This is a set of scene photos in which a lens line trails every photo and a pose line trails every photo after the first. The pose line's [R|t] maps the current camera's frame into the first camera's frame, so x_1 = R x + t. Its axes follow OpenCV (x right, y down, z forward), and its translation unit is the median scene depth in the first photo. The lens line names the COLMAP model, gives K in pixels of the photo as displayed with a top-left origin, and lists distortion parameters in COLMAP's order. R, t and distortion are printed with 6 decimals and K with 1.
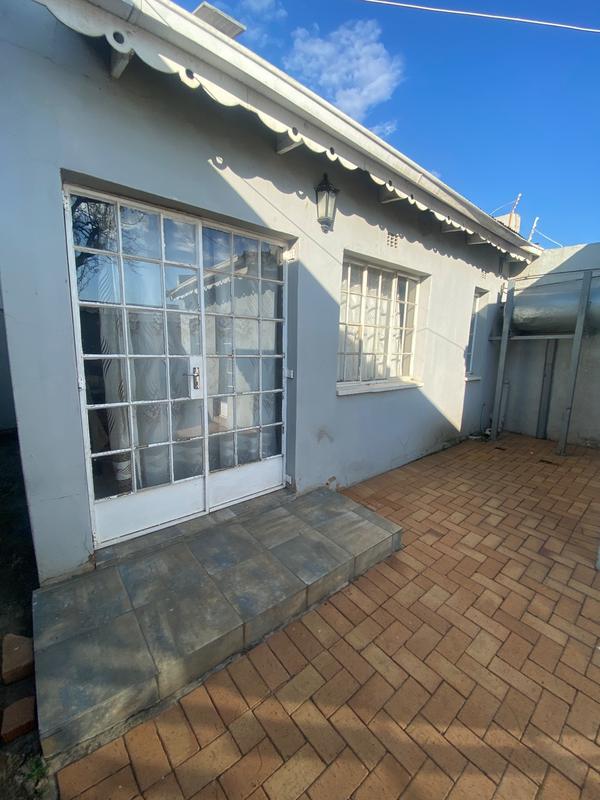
lens RADIAL K [[326.1, 0, 297.3], [0, 326.1, 397.6], [0, 0, 1]] dist [0.000426, -0.013442]
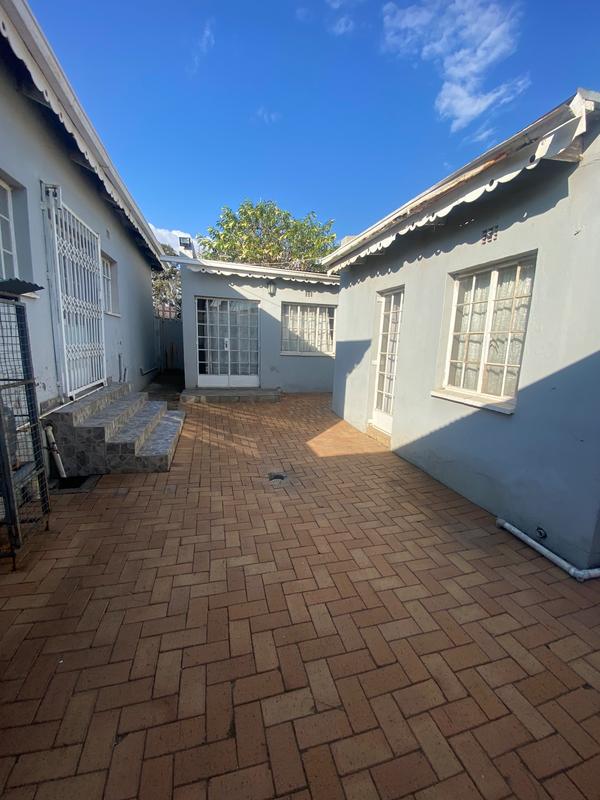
lens RADIAL K [[323.4, 0, 299.7], [0, 323.4, 398.5], [0, 0, 1]] dist [0.016012, -0.018651]
pose [[0.907931, 0.077060, -0.411975, 1.608304], [-0.080169, 0.996734, 0.009760, 0.362017], [0.411382, 0.024167, 0.911143, -1.558637]]
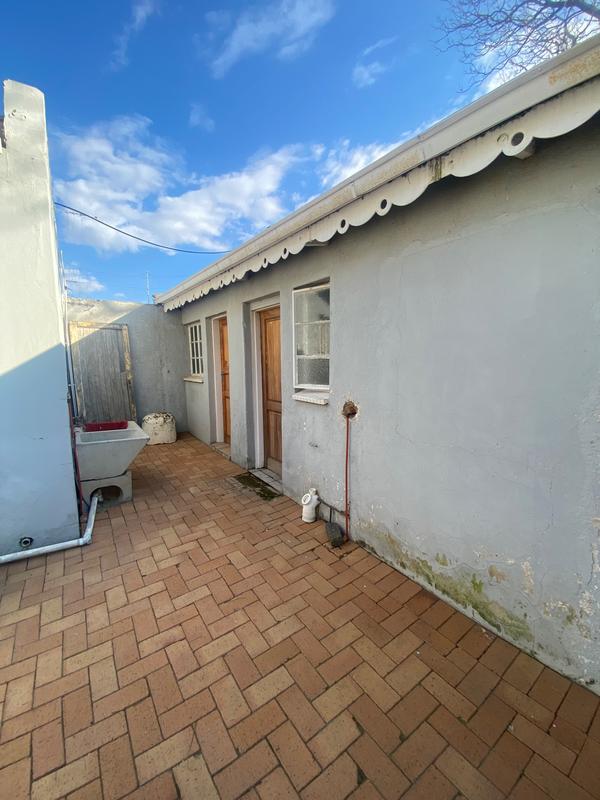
lens RADIAL K [[323.4, 0, 299.7], [0, 323.4, 398.5], [0, 0, 1]] dist [0.016012, -0.018651]
pose [[0.091756, -0.148894, 0.984587, 1.109238], [0.175878, 0.975637, 0.131150, 0.316575], [-0.980126, 0.161133, 0.115708, -1.362872]]
